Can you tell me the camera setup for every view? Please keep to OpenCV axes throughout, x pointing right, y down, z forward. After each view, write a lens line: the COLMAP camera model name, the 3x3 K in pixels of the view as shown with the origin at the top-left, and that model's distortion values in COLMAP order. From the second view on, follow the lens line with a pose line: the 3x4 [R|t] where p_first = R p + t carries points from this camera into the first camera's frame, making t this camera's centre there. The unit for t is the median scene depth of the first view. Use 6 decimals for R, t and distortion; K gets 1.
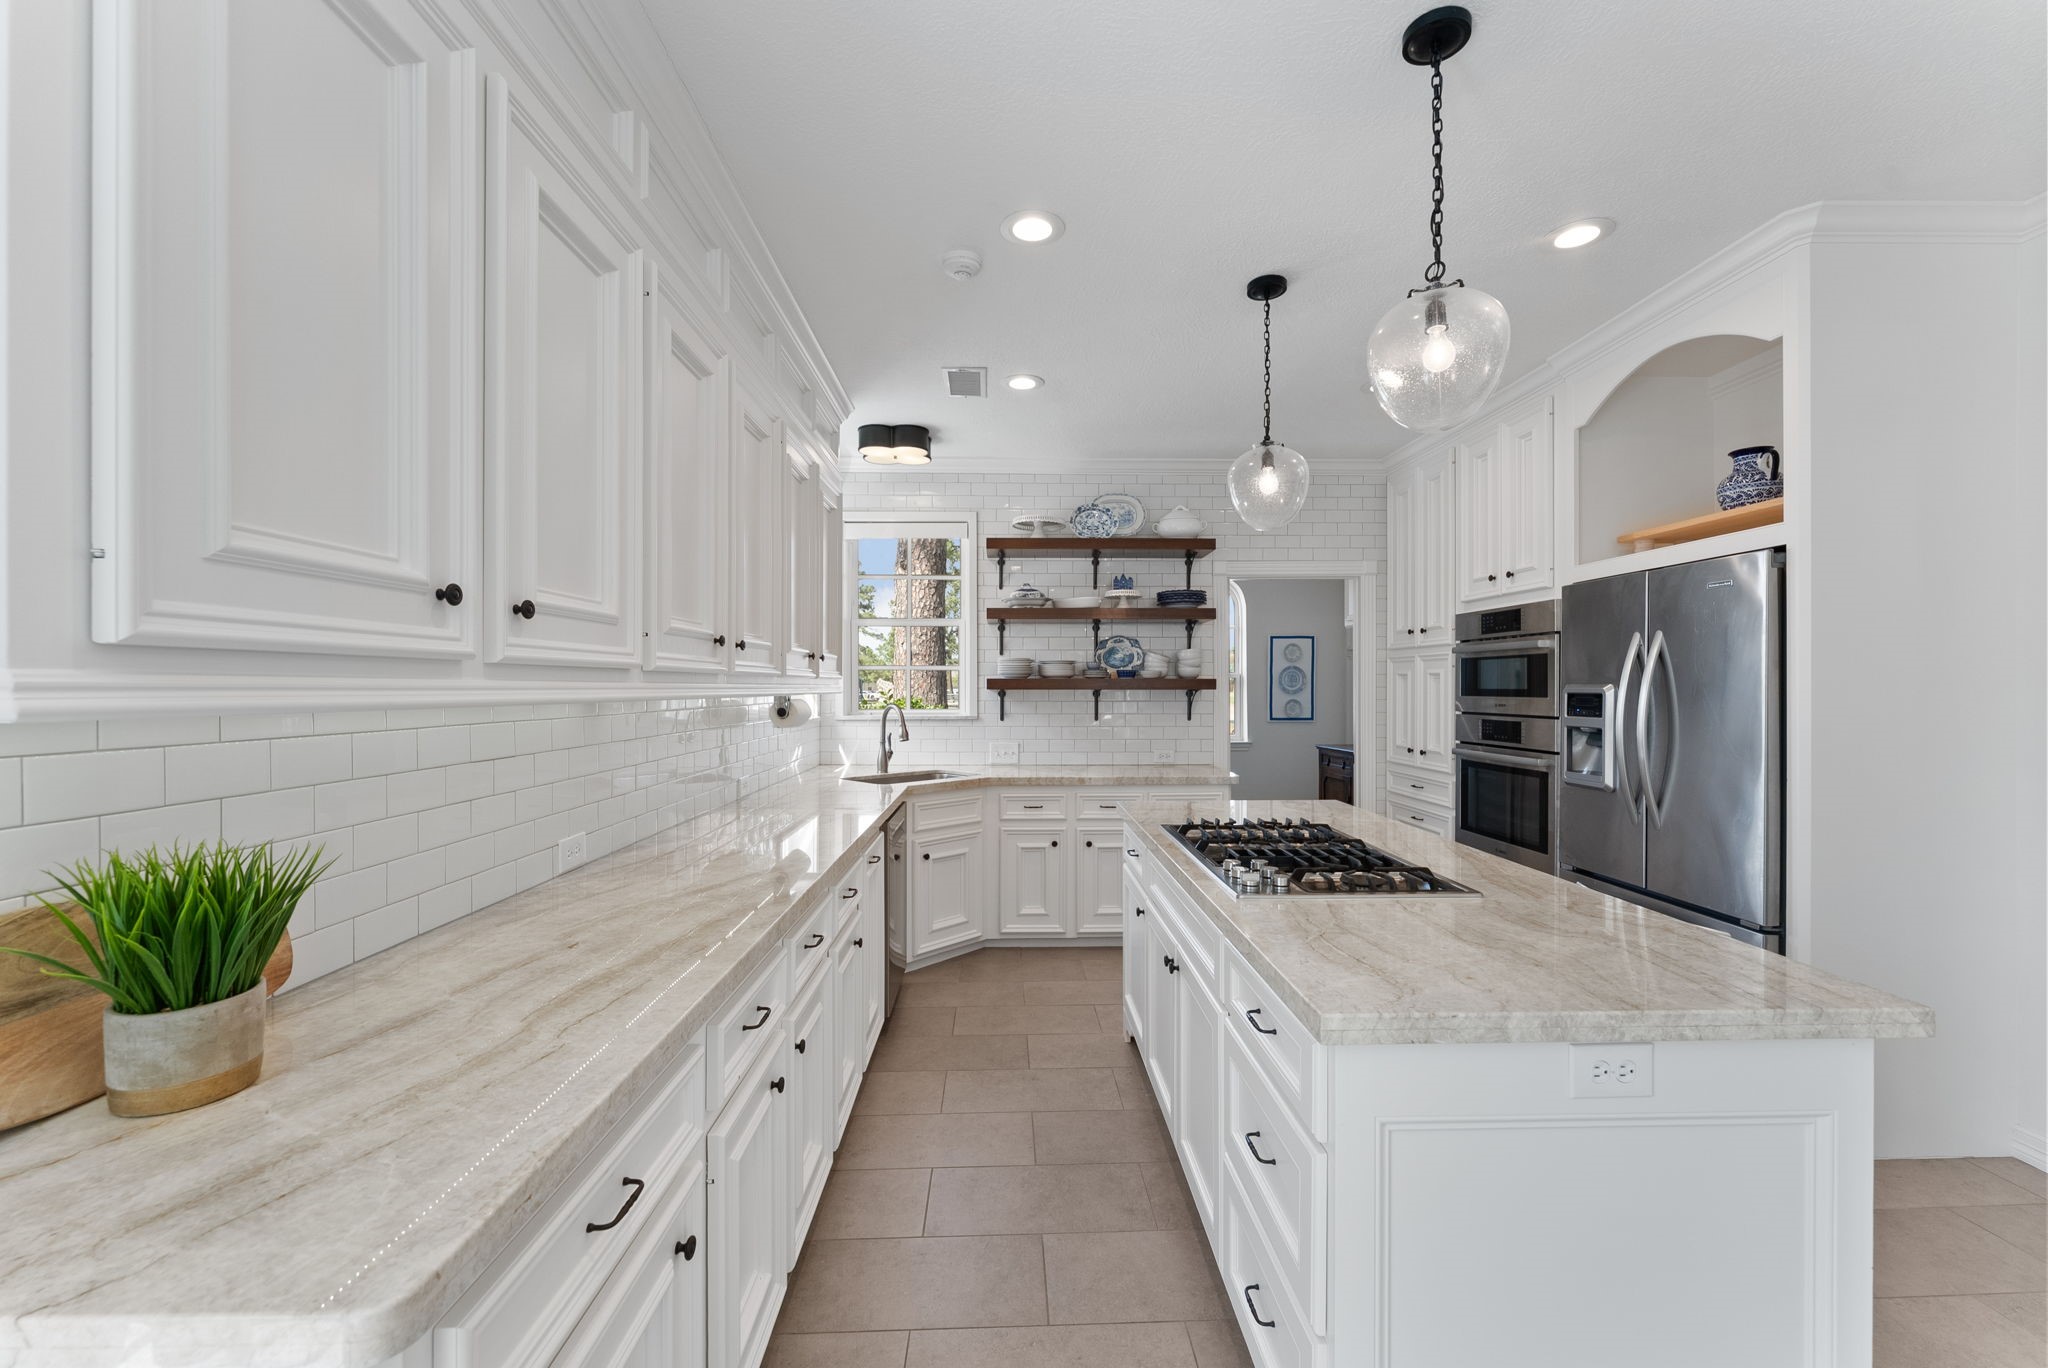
lens RADIAL K [[829.8, 0, 1024.0], [0, 829.8, 684.0], [0, 0, 1]] dist [0.000458, -0.000195]
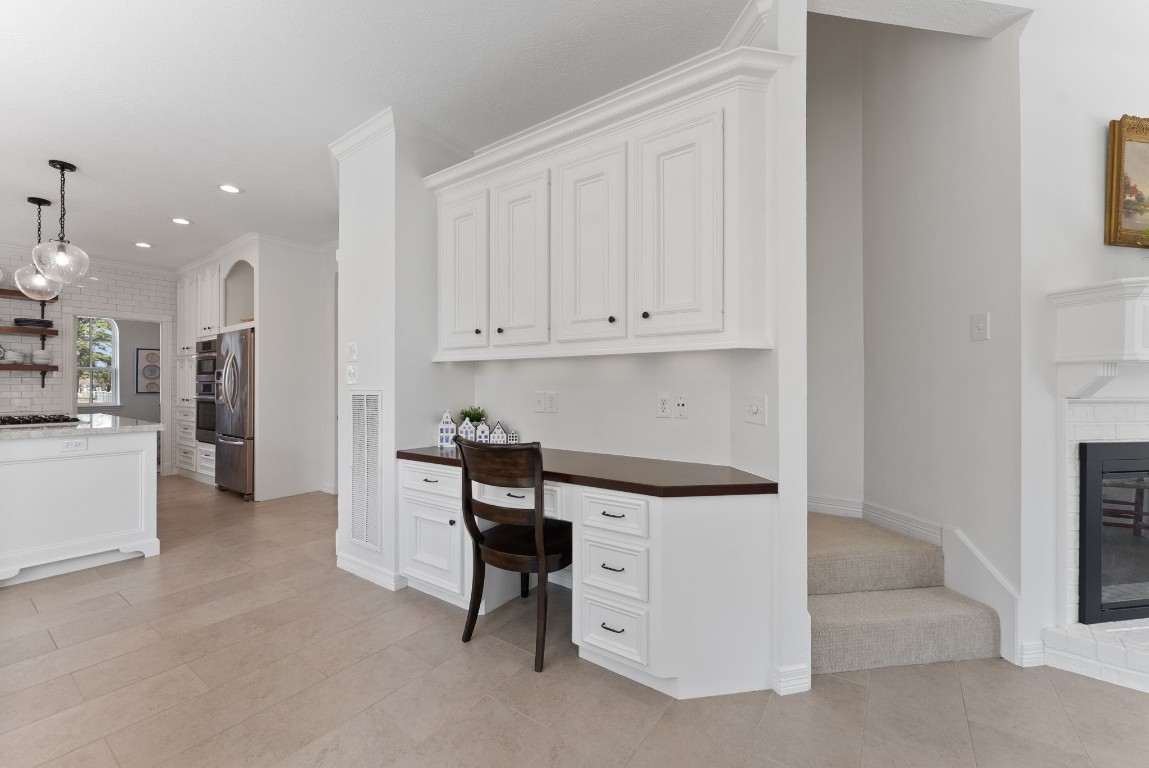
lens RADIAL K [[465.5, 0, 574.5], [0, 465.5, 384.0], [0, 0, 1]] dist [0.000458, -0.000195]
pose [[0.606736, 0.006485, 0.794877, 0.092977], [-0.002371, 0.999977, -0.006348, 0.041261], [-0.794900, 0.001967, 0.606737, -0.647467]]
